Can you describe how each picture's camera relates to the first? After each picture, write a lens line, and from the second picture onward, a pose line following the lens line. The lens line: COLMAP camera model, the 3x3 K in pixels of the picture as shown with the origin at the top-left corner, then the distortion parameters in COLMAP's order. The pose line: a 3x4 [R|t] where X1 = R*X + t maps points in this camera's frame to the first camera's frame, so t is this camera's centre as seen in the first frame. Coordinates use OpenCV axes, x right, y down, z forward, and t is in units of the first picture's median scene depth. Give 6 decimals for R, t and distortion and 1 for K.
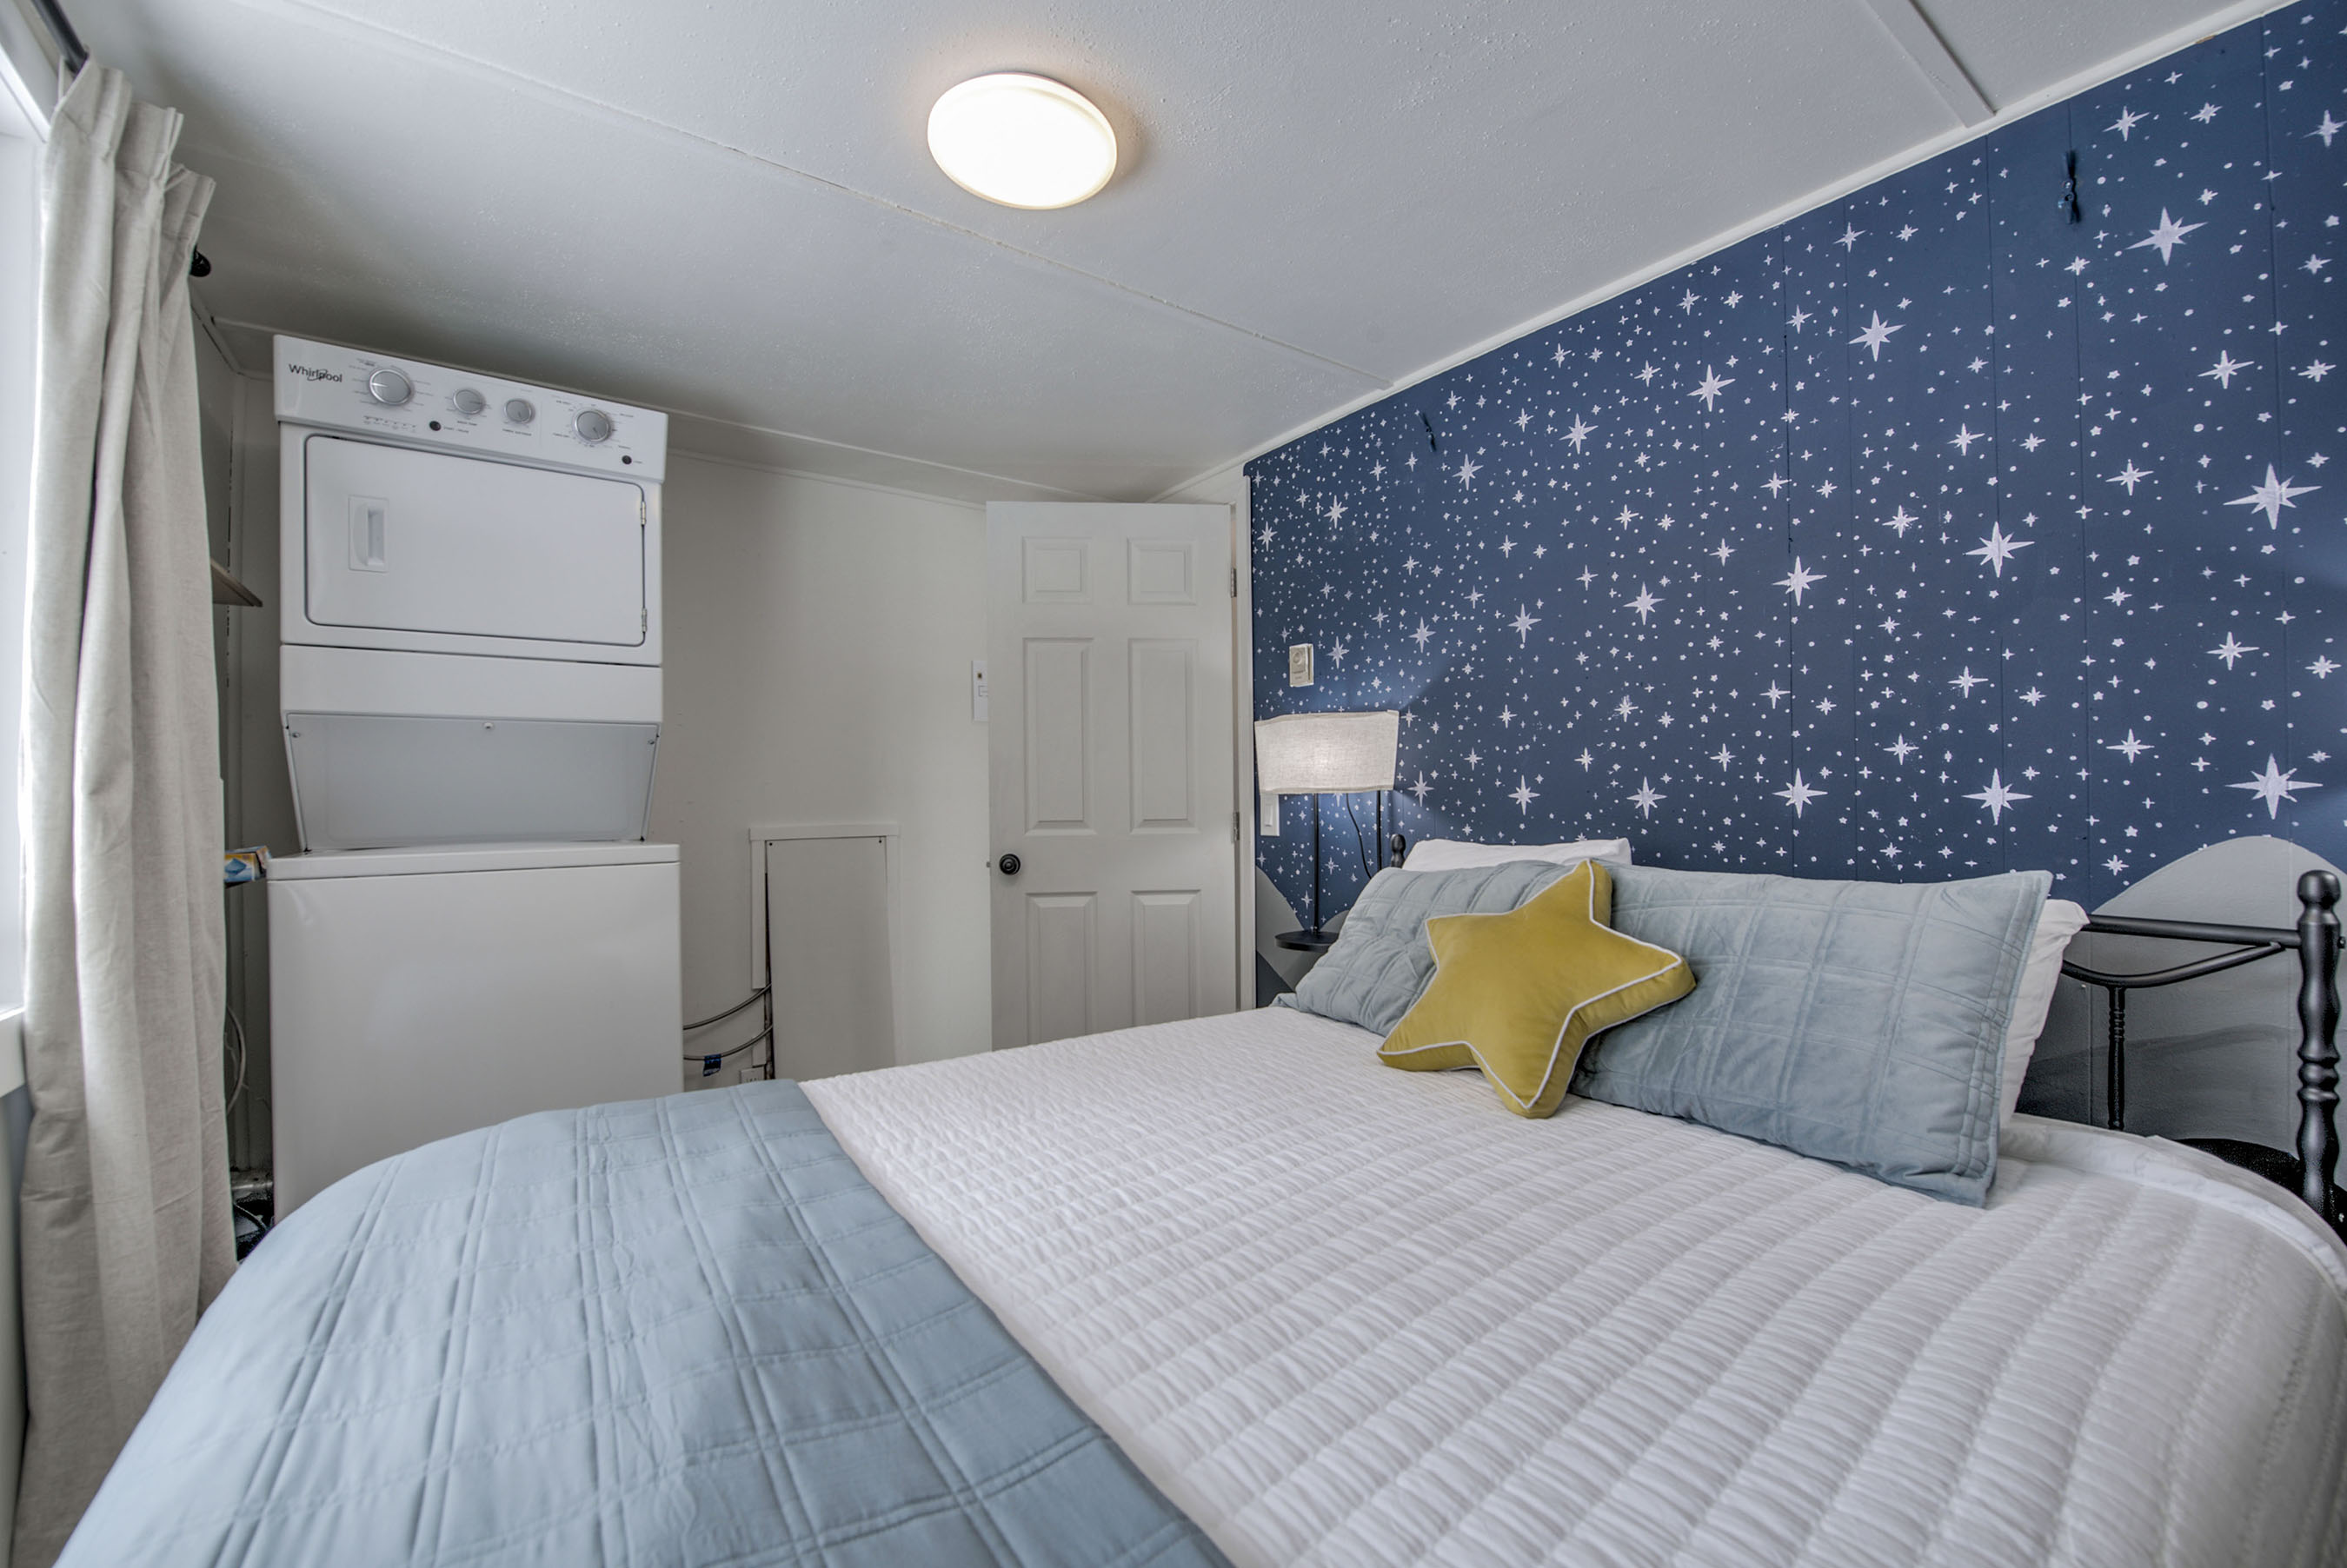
lens RADIAL K [[959.4, 0, 1165.9], [0, 959.4, 795.3], [0, 0, 1]] dist [-0.018173, -0.001776]
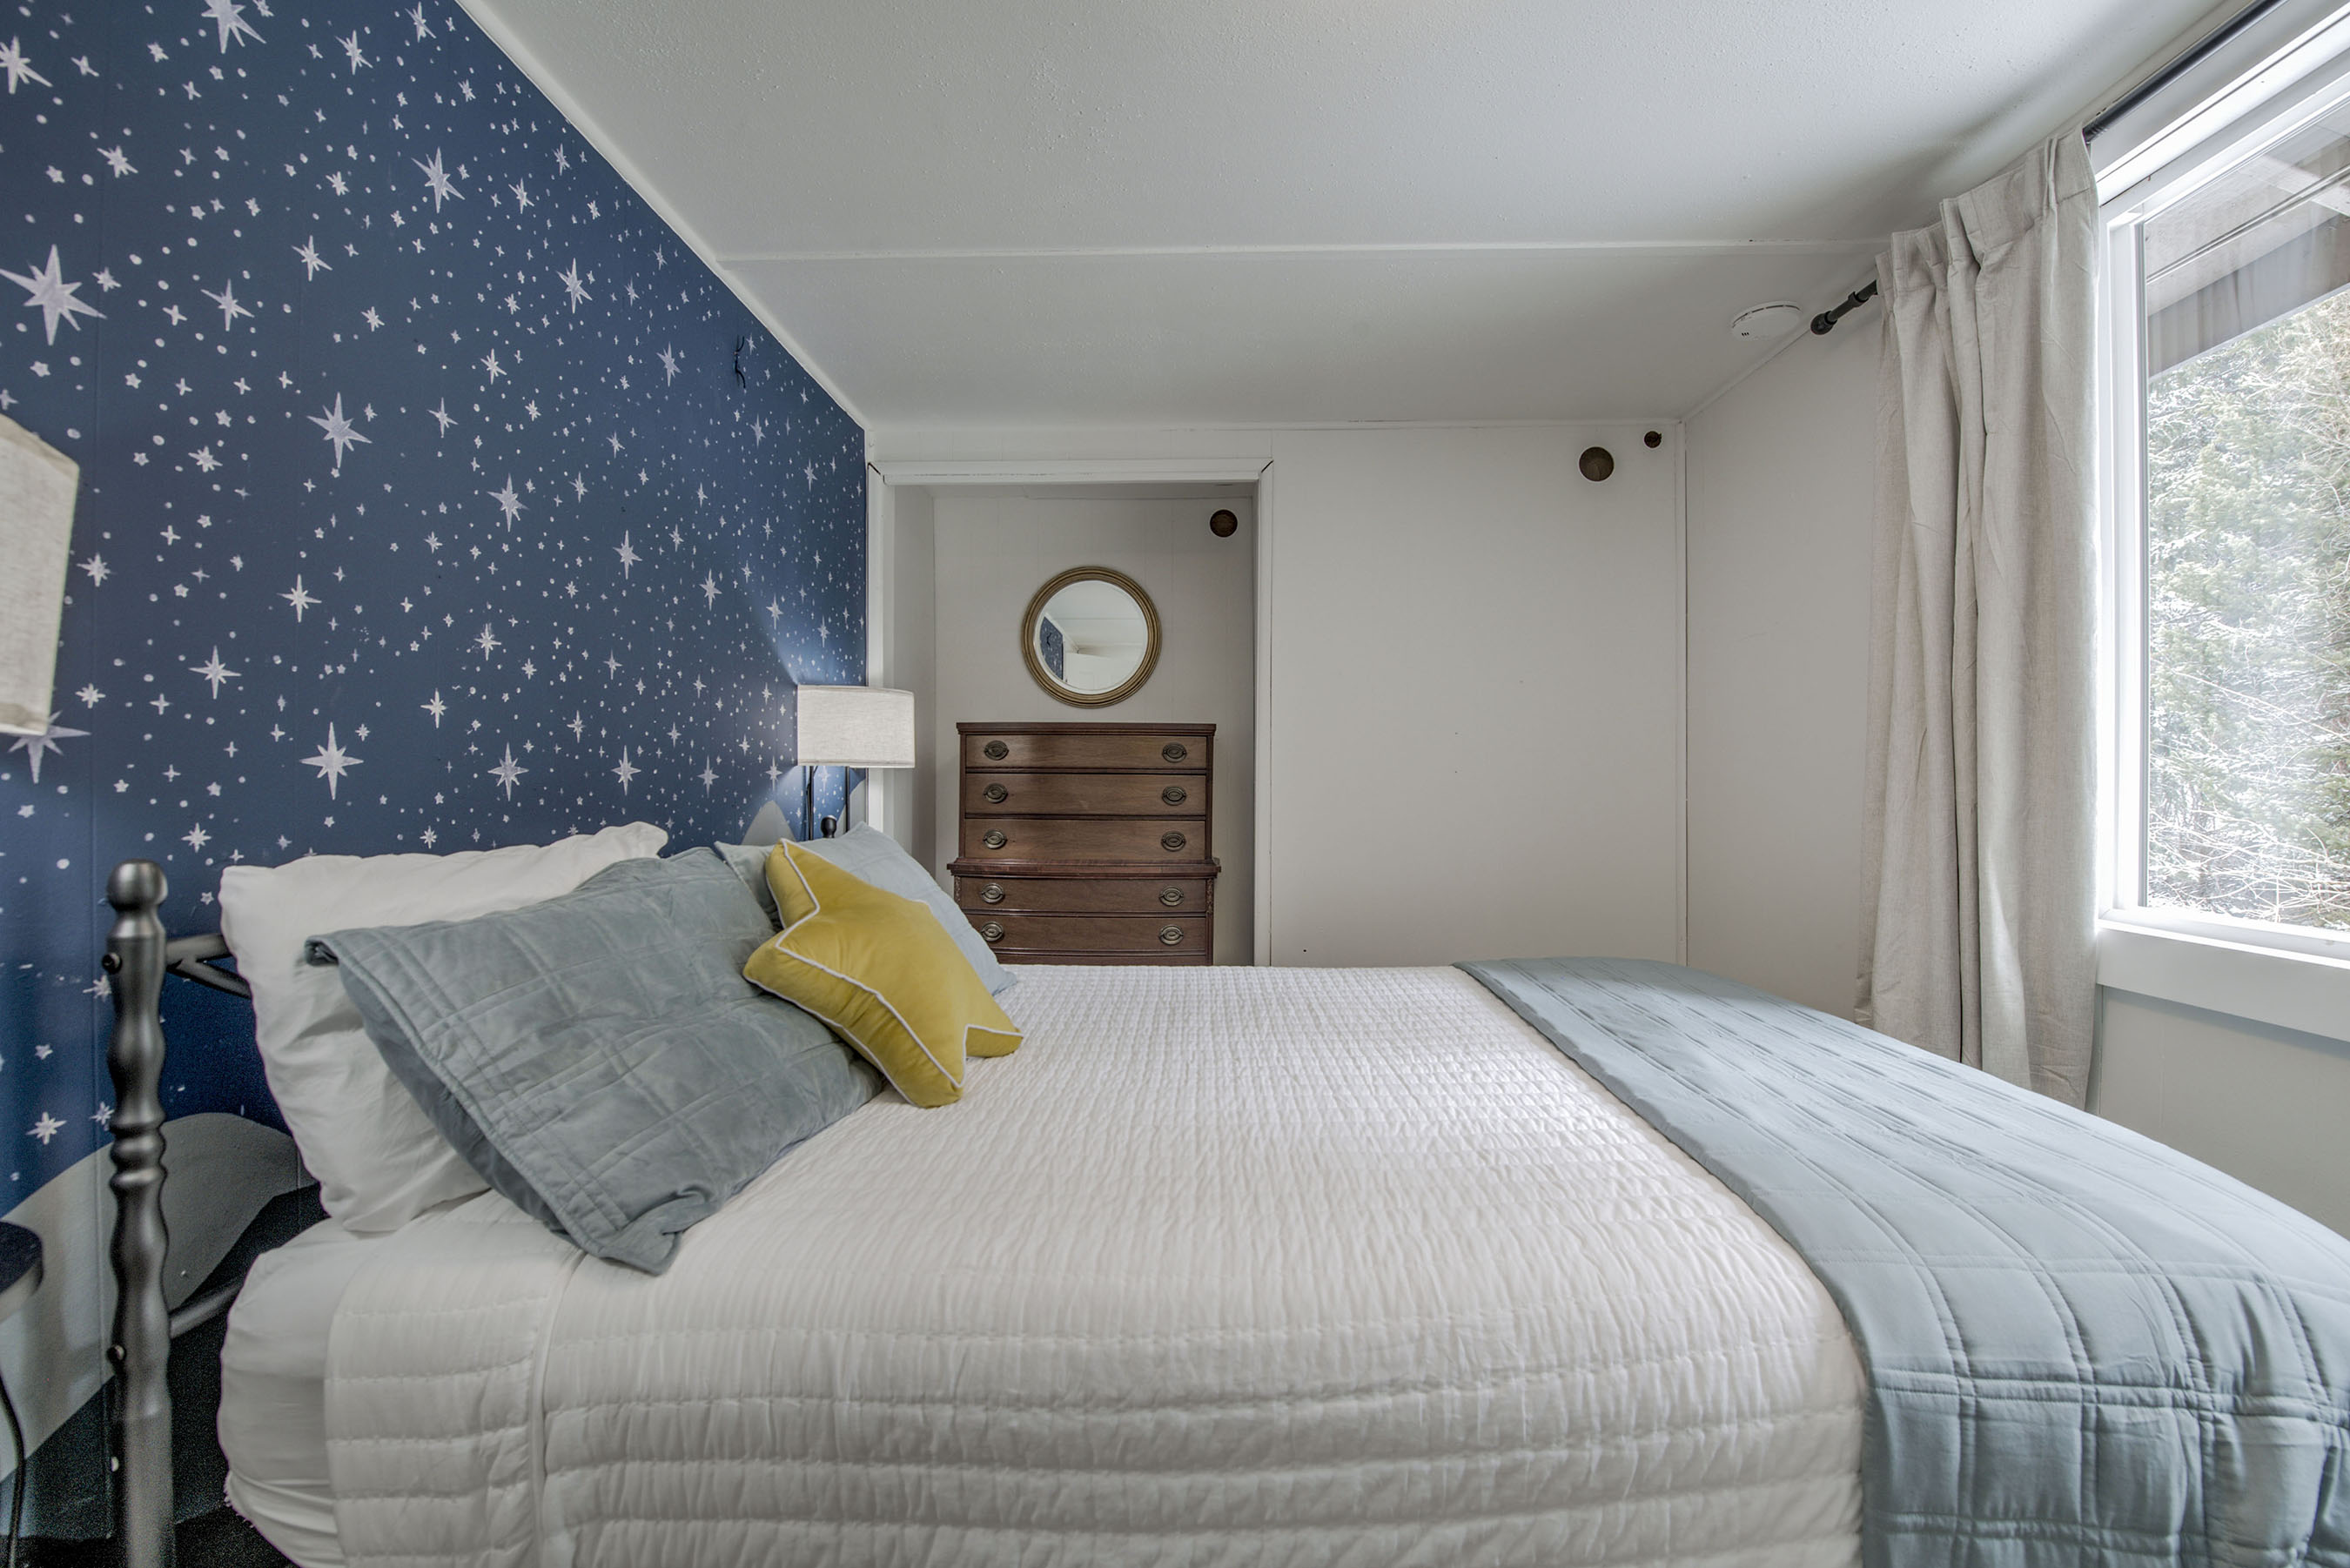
lens RADIAL K [[960.5, 0, 1169.9], [0, 960.5, 782.6], [0, 0, 1]] dist [-0.018173, -0.001776]
pose [[-0.799718, 0.009133, 0.600306, -0.327952], [0.001908, 0.999918, -0.012671, 0.021009], [-0.600372, -0.008988, -0.799670, 1.272266]]
